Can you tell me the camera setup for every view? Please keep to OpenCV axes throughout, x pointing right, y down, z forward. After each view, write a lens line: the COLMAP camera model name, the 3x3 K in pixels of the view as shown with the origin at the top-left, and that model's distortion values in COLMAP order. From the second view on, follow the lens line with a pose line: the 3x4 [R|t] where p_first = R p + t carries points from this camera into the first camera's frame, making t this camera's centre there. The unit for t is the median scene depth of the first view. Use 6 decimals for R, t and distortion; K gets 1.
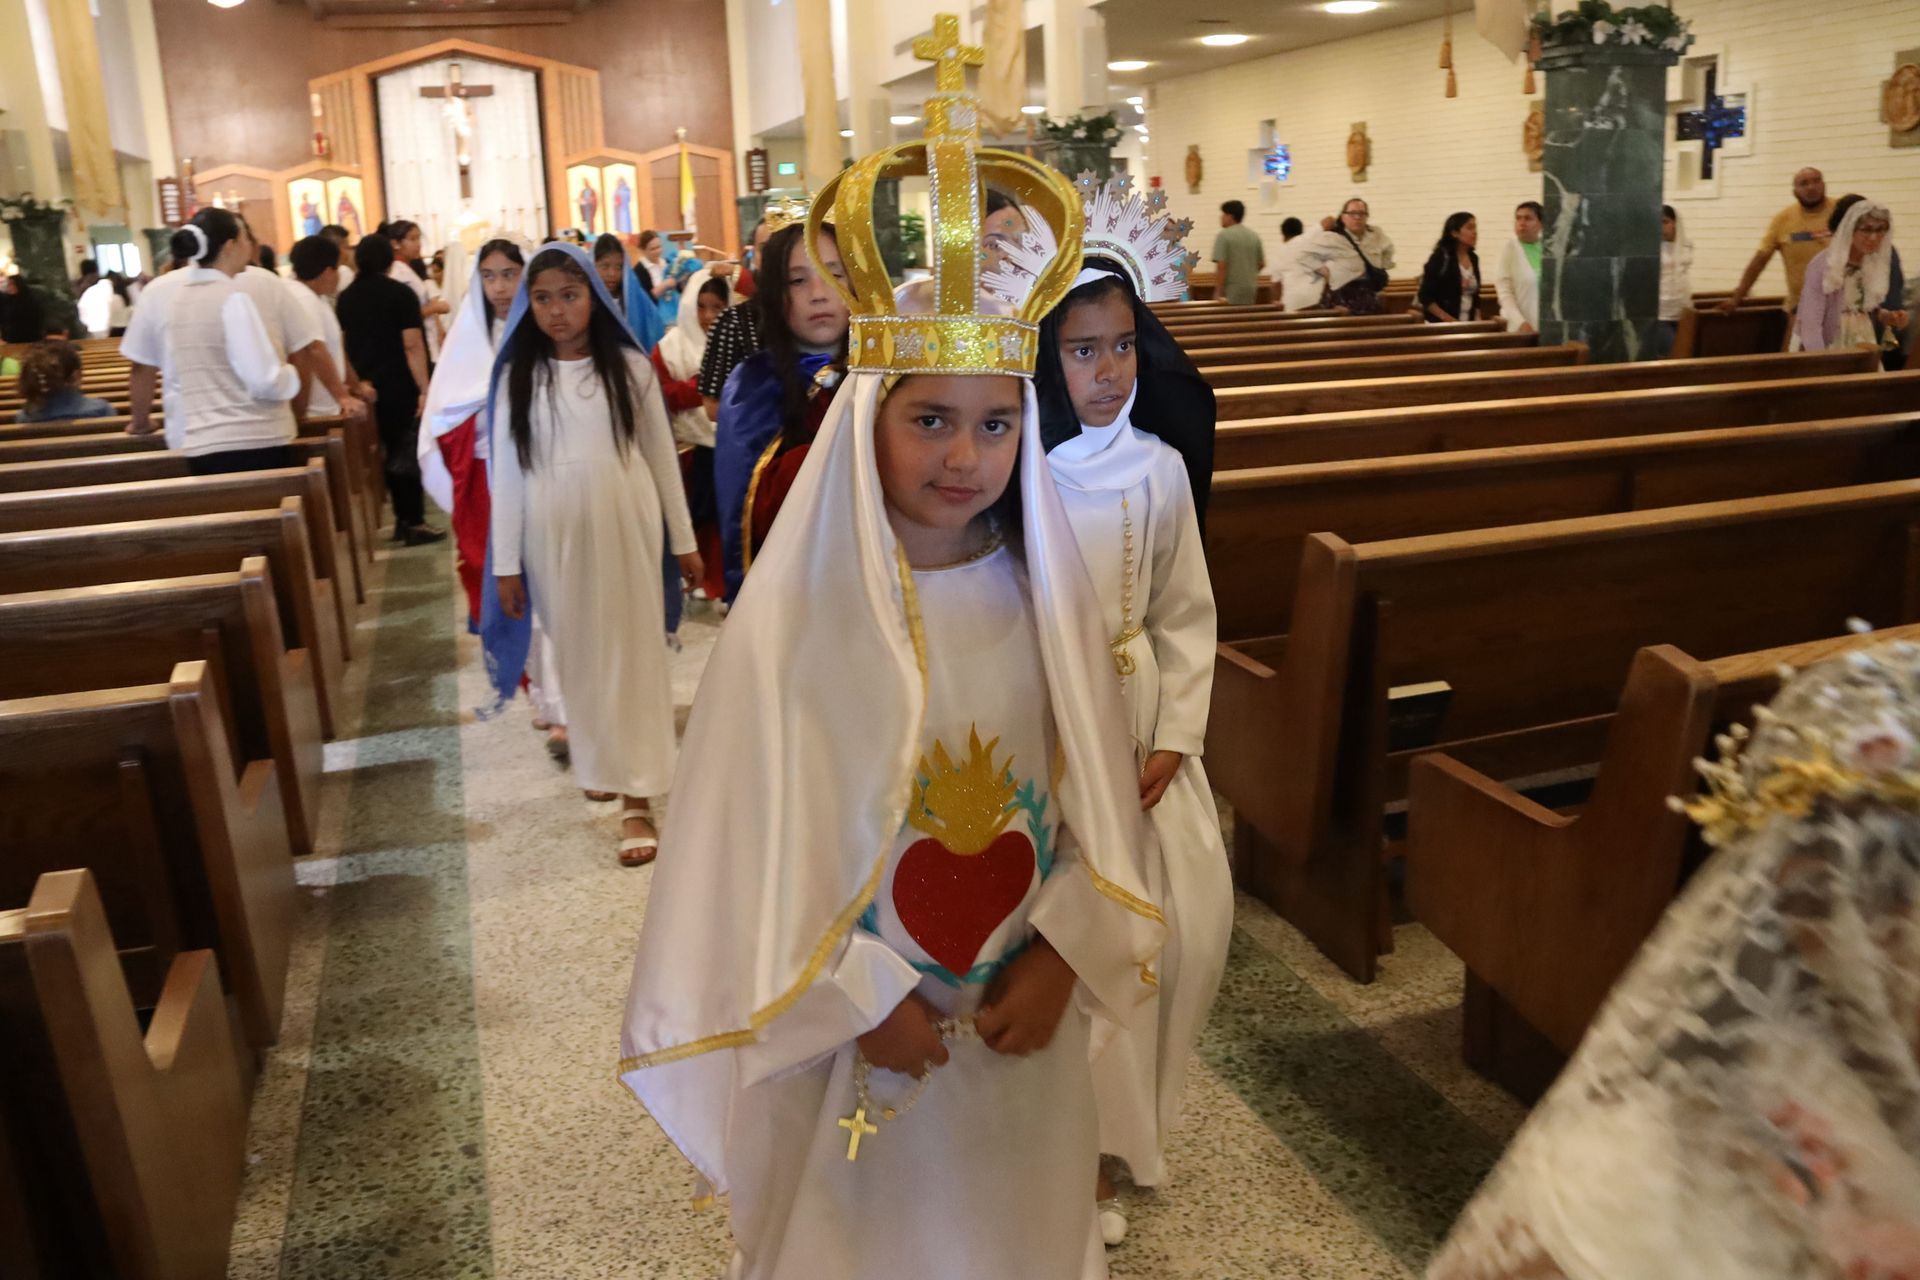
lens RADIAL K [[1590.4, 0, 982.3], [0, 1590.4, 640.2], [0, 0, 1]] dist [-0.191382, 0.157870]
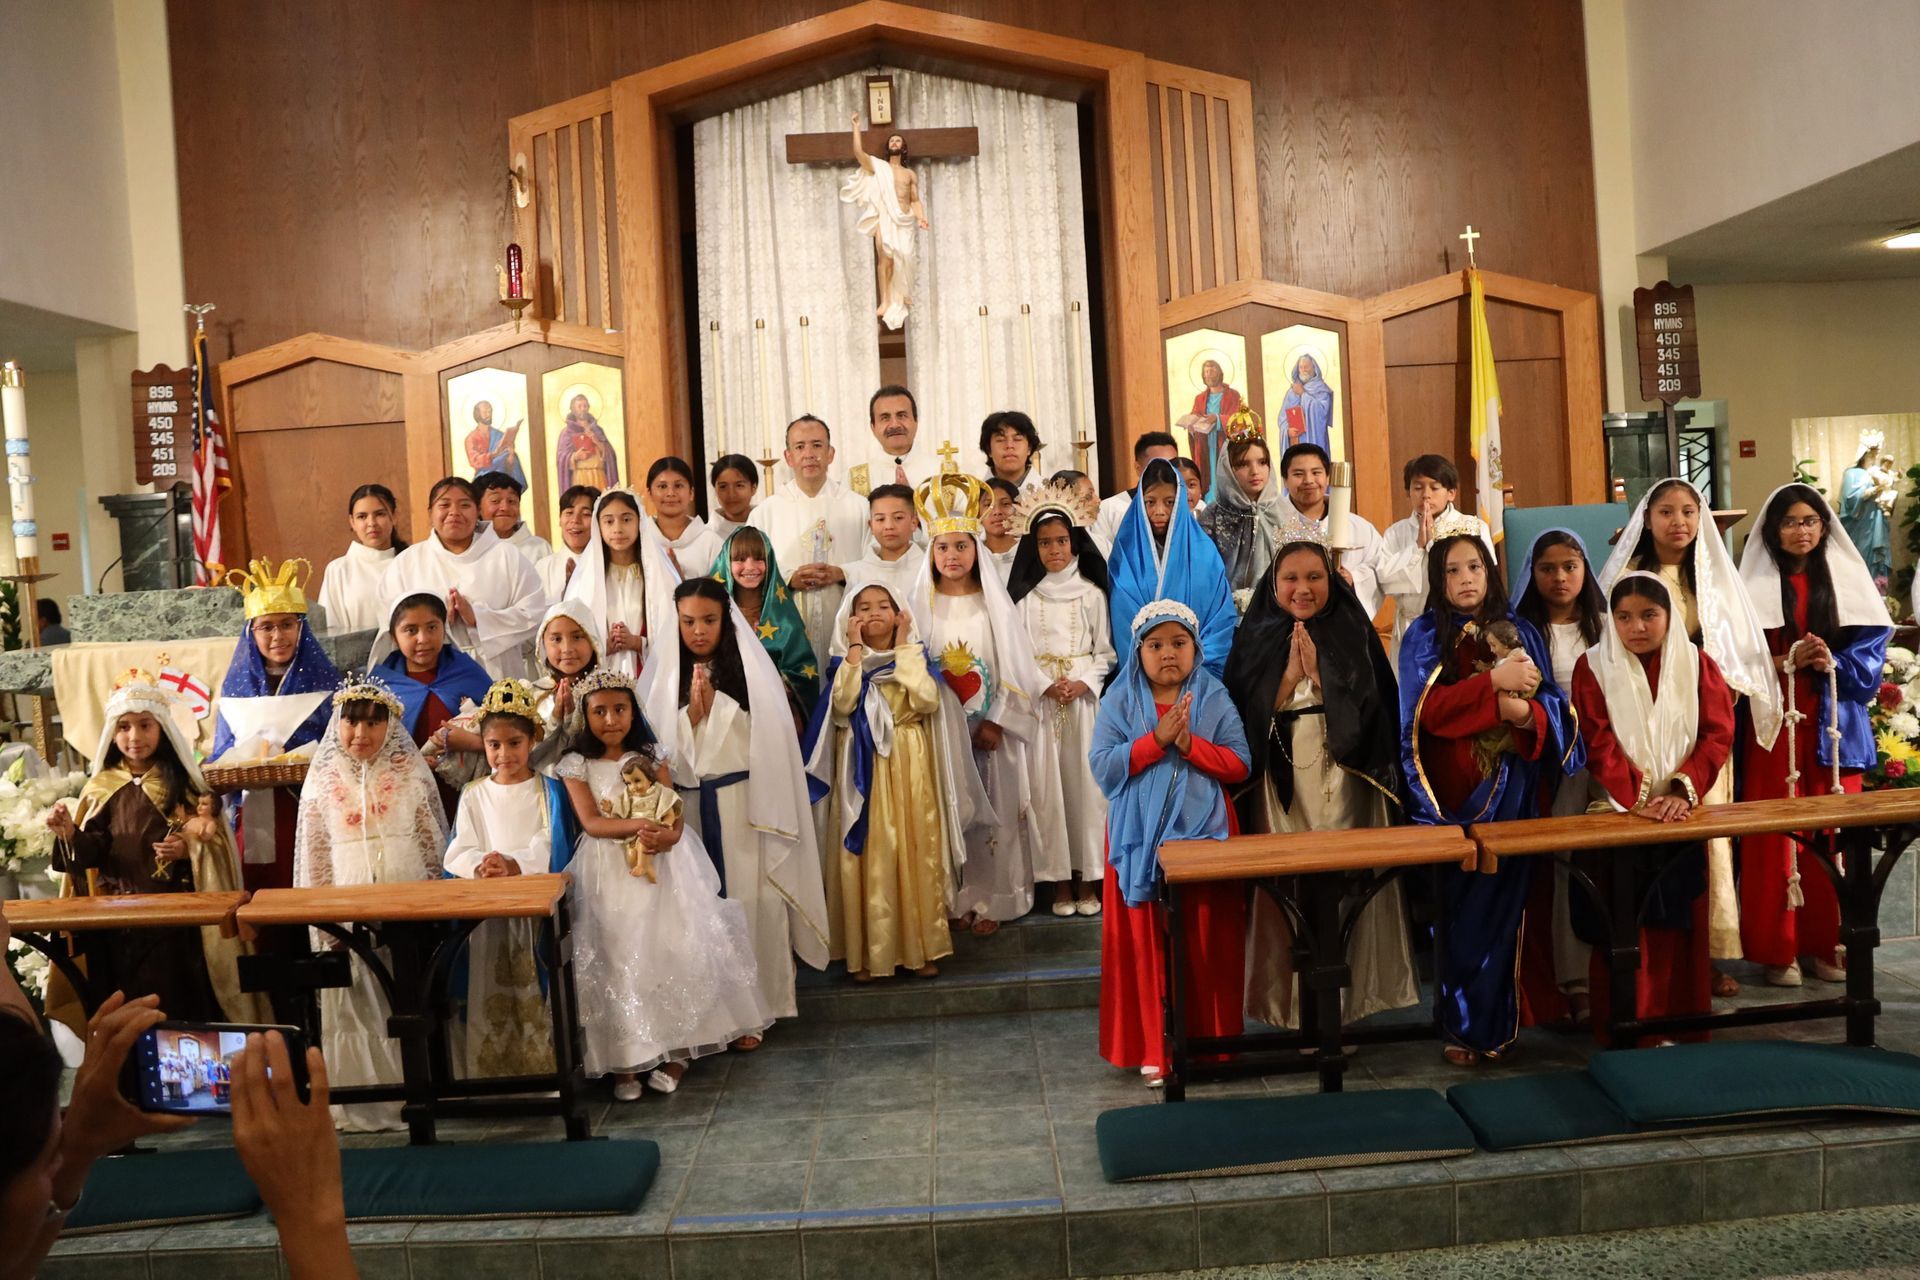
lens RADIAL K [[1583.4, 0, 989.1], [0, 1583.4, 635.0], [0, 0, 1]] dist [-0.187746, 0.156100]
pose [[0.953302, 0.006900, -0.301938, -0.644631], [-0.058454, 0.985051, -0.162045, -0.567600], [0.296307, 0.172127, 0.939454, 2.149303]]
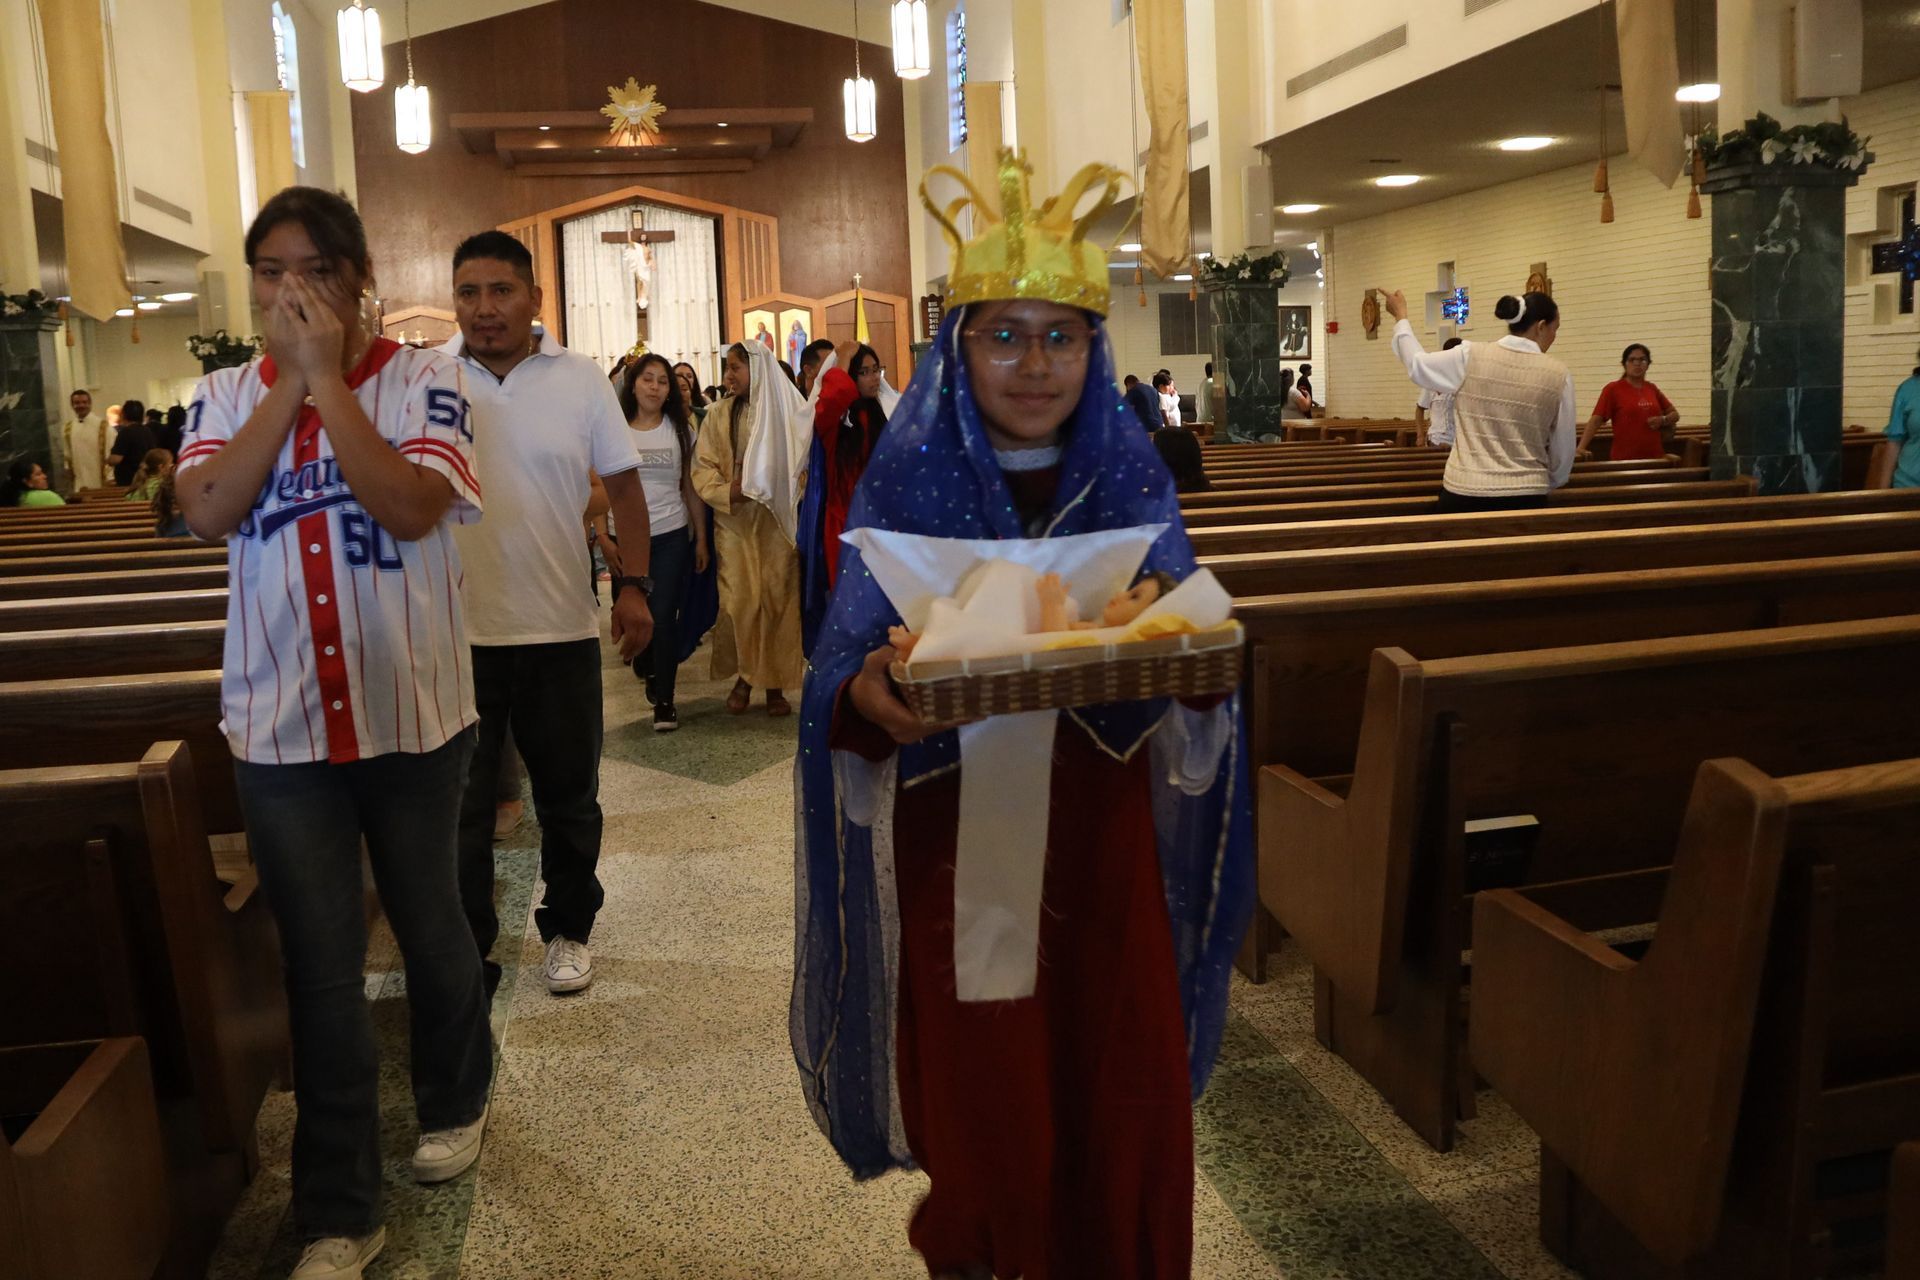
lens RADIAL K [[1628.5, 0, 995.5], [0, 1628.5, 625.1], [0, 0, 1]] dist [-0.190233, 0.172078]
pose [[0.994004, 0.016418, -0.108103, 0.035699], [-0.027958, 0.993961, -0.106116, 0.009909], [0.105708, 0.108502, 0.988460, 0.019367]]
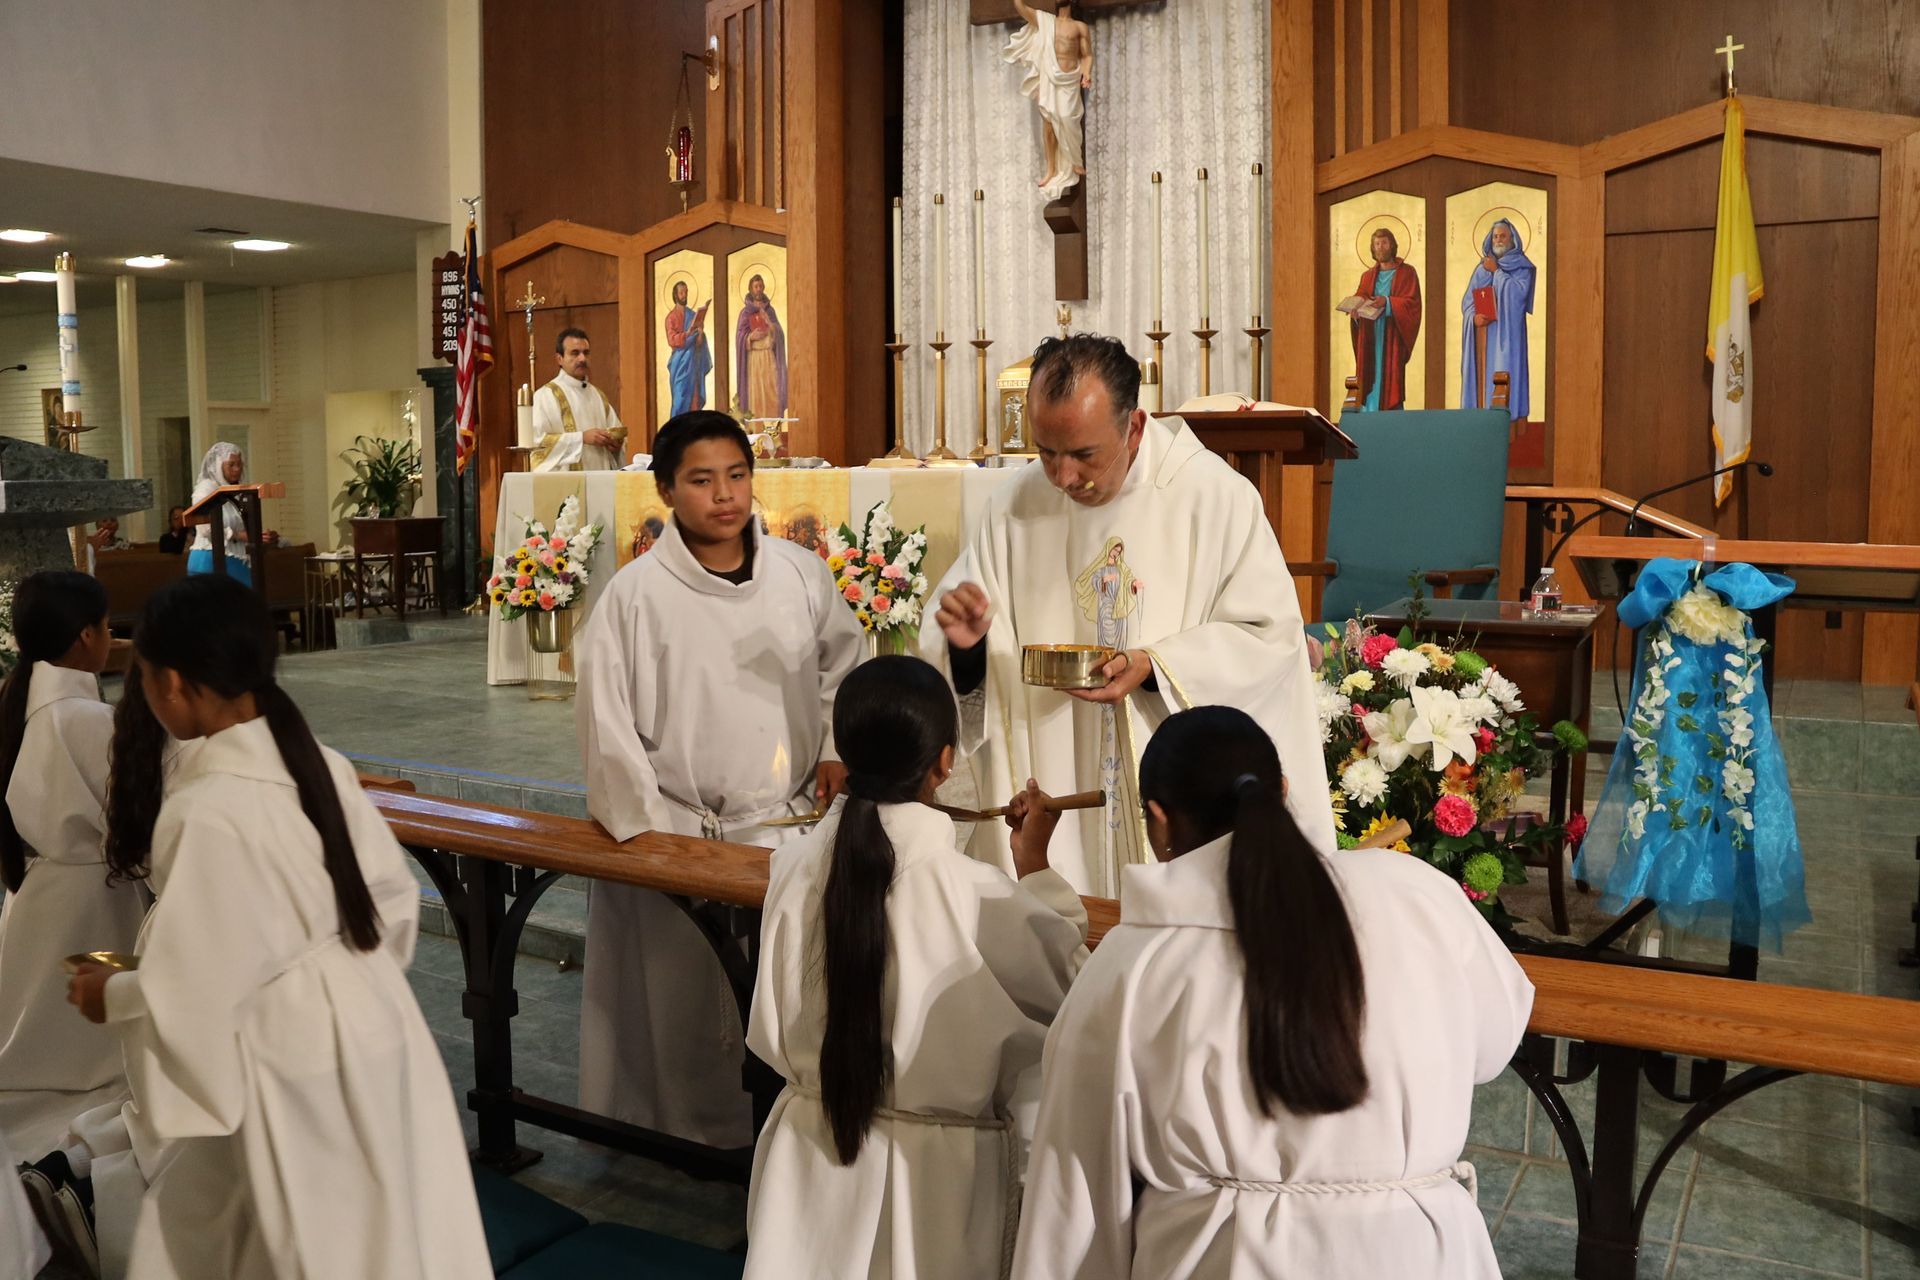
lens RADIAL K [[1590.4, 0, 982.3], [0, 1590.4, 640.2], [0, 0, 1]] dist [-0.191382, 0.157870]
pose [[0.660898, 0.117729, -0.741184, -0.251051], [-0.206568, 0.978007, -0.028845, -0.654883], [0.721487, 0.172168, 0.670682, 2.526765]]
